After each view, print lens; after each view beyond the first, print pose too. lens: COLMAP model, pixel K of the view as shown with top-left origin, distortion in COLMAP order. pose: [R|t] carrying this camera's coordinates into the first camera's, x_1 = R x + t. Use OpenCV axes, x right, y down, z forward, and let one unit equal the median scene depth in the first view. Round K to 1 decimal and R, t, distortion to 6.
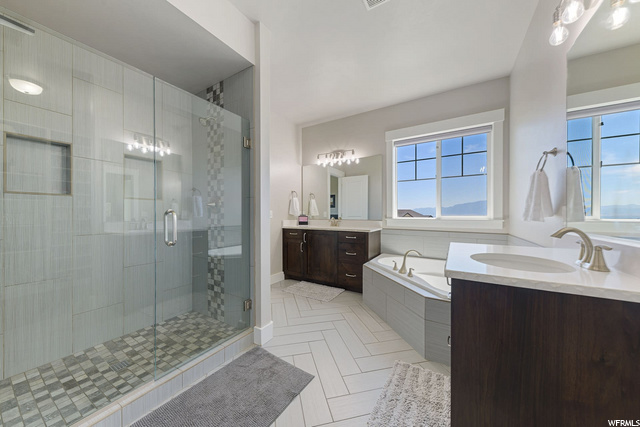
lens RADIAL K [[222.7, 0, 320.0], [0, 222.7, 213.5], [0, 0, 1]] dist [0.000338, -0.000018]
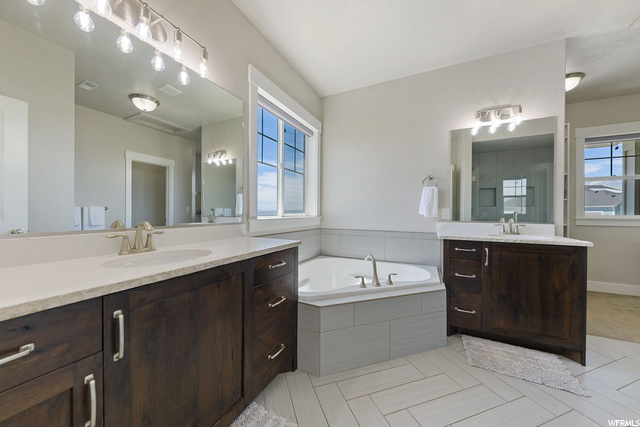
lens RADIAL K [[222.7, 0, 320.0], [0, 222.7, 213.5], [0, 0, 1]] dist [0.000338, -0.000018]
pose [[-0.094309, -0.005723, 0.995526, -0.350305], [-0.006886, 0.999963, 0.005096, 0.004237], [-0.995519, -0.006375, -0.094345, 1.105750]]
